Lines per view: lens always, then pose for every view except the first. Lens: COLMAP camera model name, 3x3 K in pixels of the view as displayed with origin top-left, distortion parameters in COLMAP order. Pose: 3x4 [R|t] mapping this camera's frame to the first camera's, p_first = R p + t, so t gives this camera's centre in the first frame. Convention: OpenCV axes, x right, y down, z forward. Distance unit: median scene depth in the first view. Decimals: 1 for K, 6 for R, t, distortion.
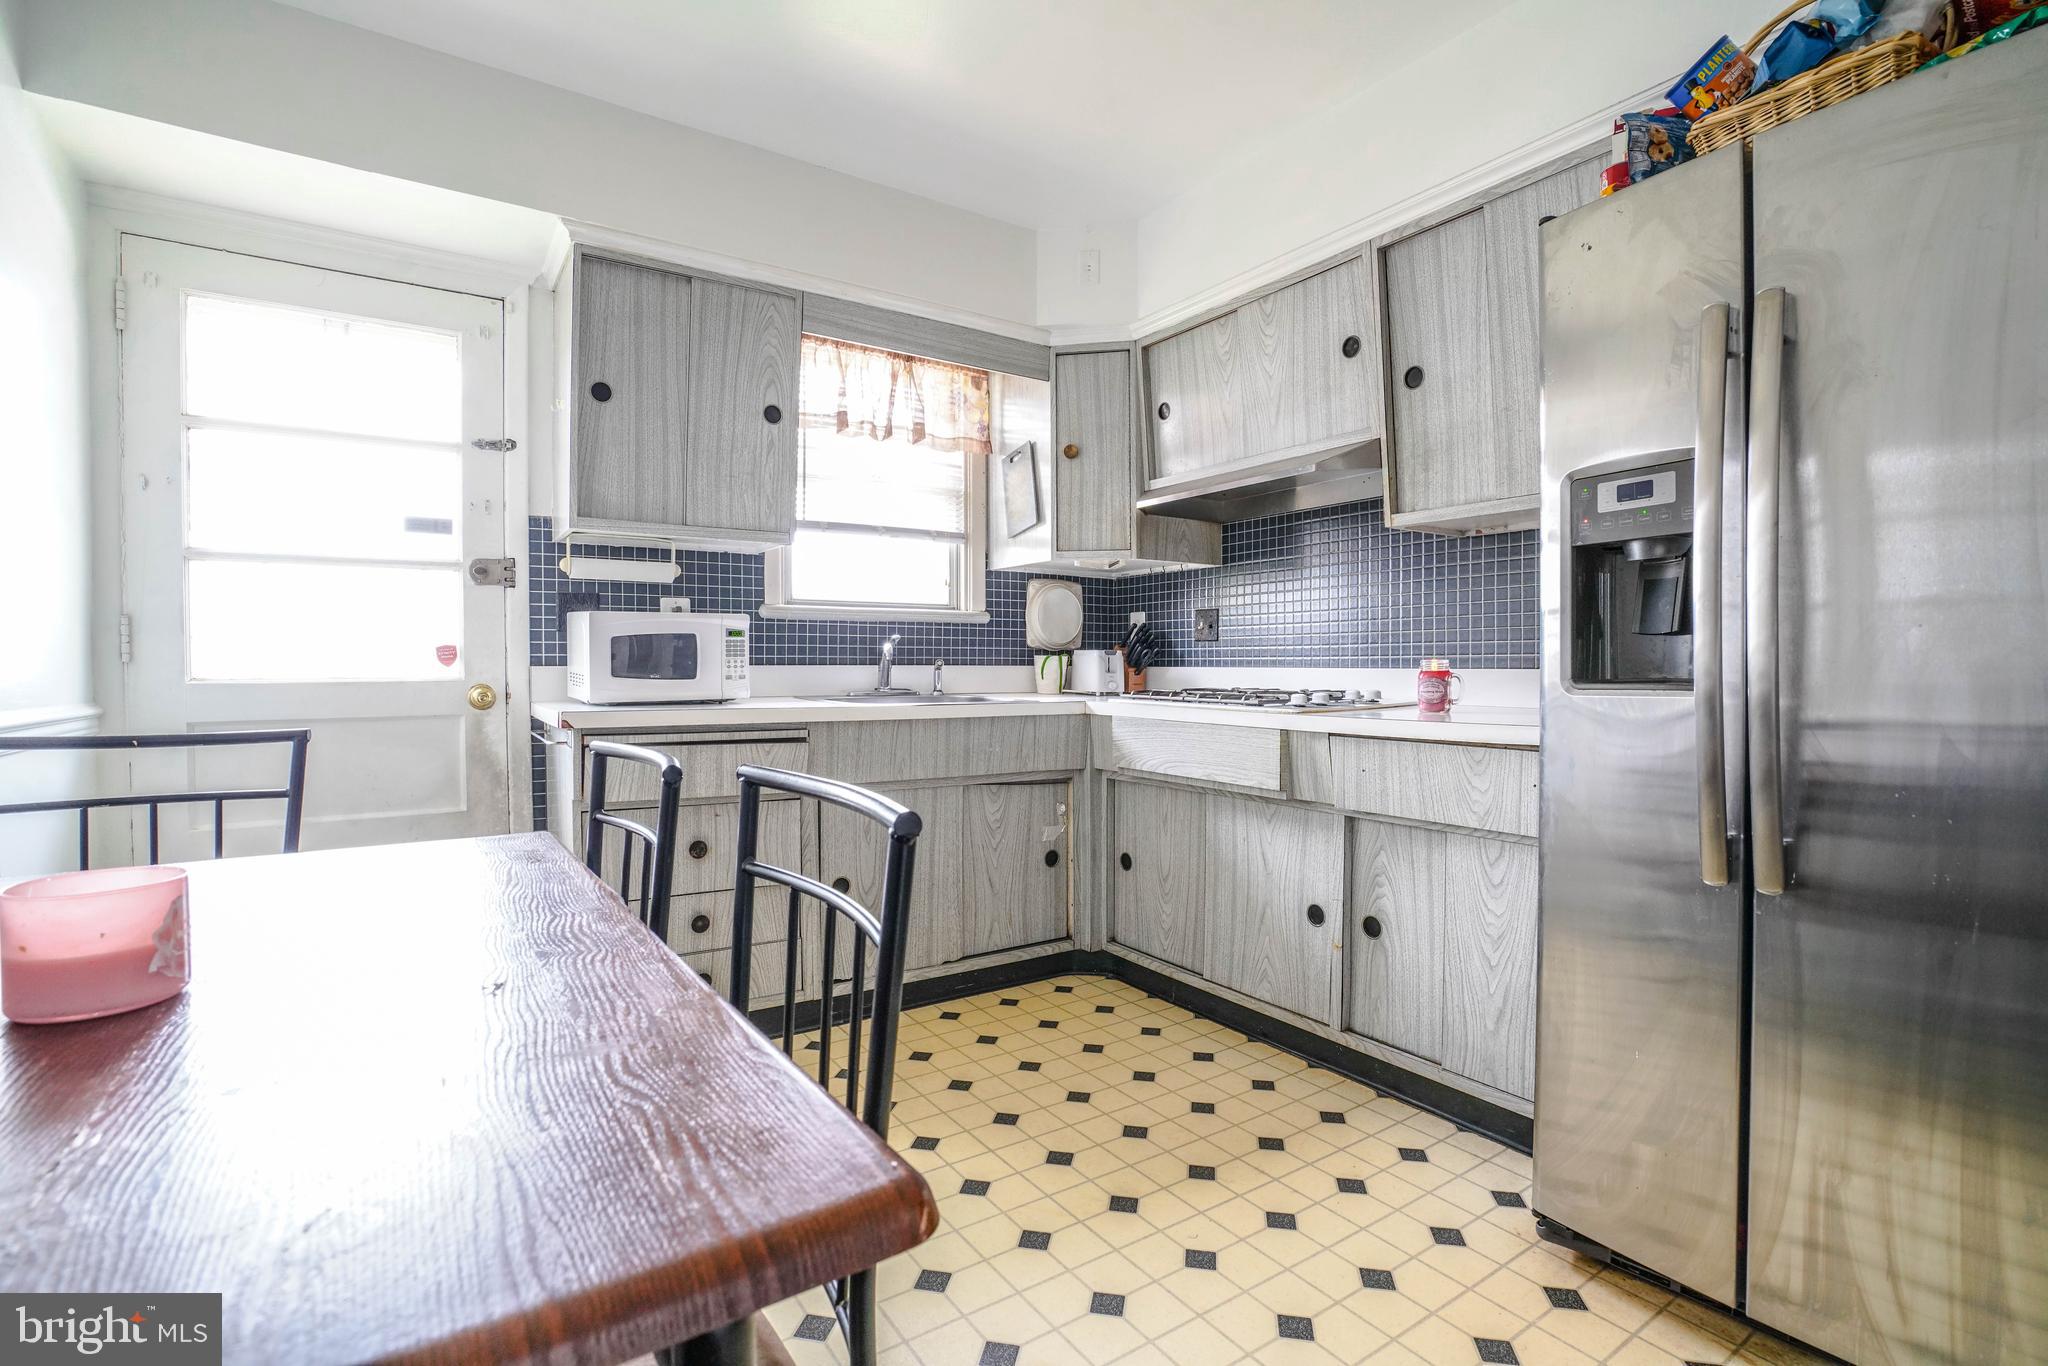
lens RADIAL K [[936.2, 0, 1021.6], [0, 936.2, 681.2], [0, 0, 1]] dist [-0.065447, 0.029283]
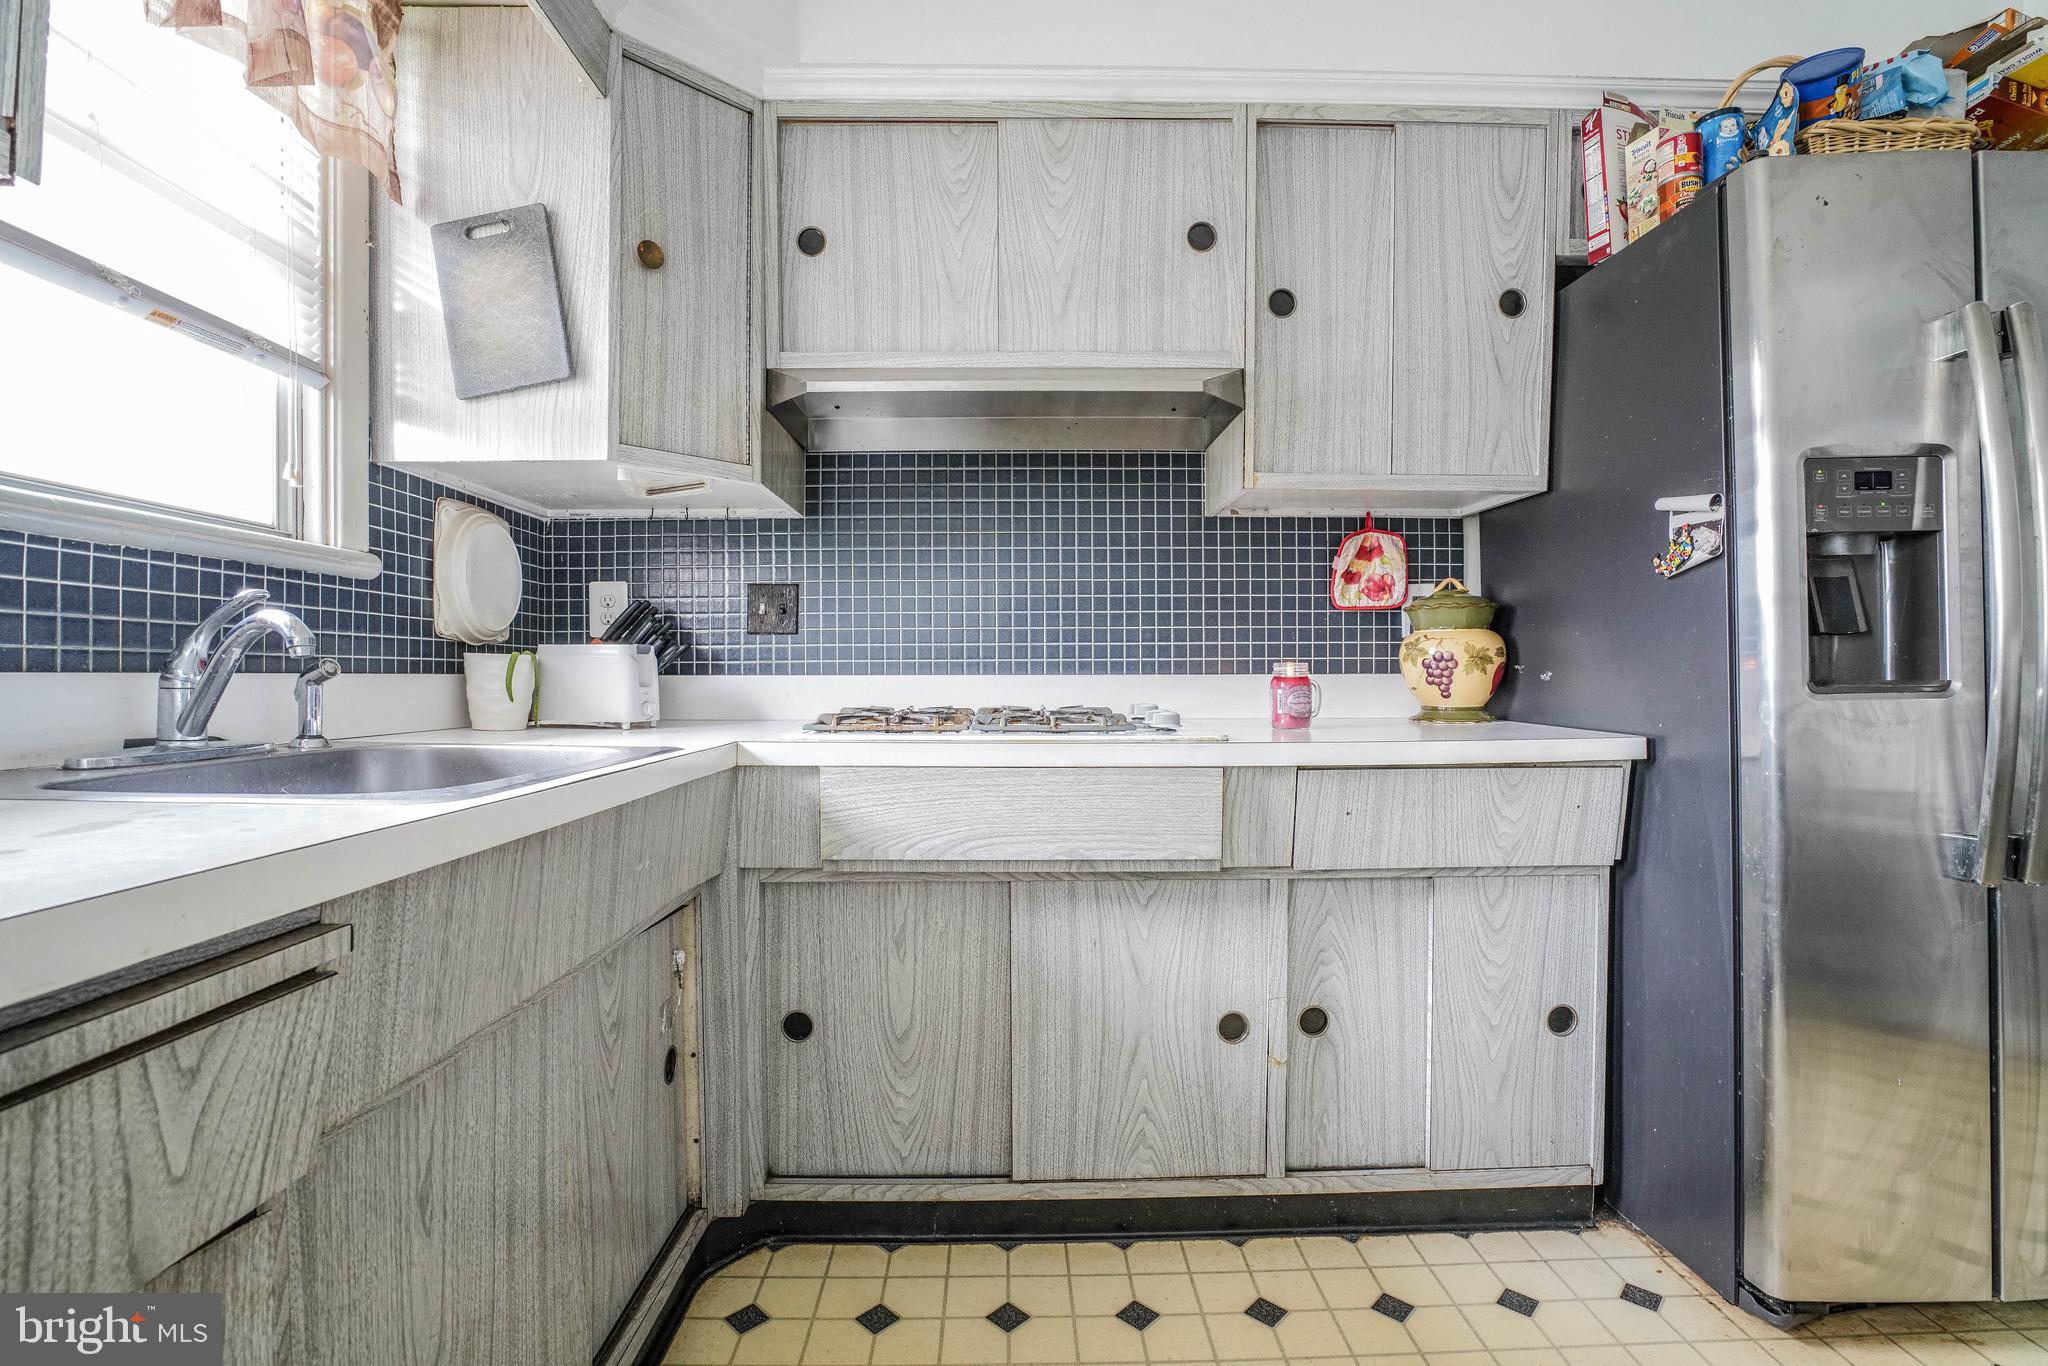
lens RADIAL K [[936.2, 0, 1021.6], [0, 936.2, 681.2], [0, 0, 1]] dist [-0.065447, 0.029283]
pose [[0.540396, -0.010932, 0.841340, -0.313941], [0.018249, 0.999833, 0.001270, -0.011102], [-0.841213, 0.014668, 0.540505, 0.670613]]
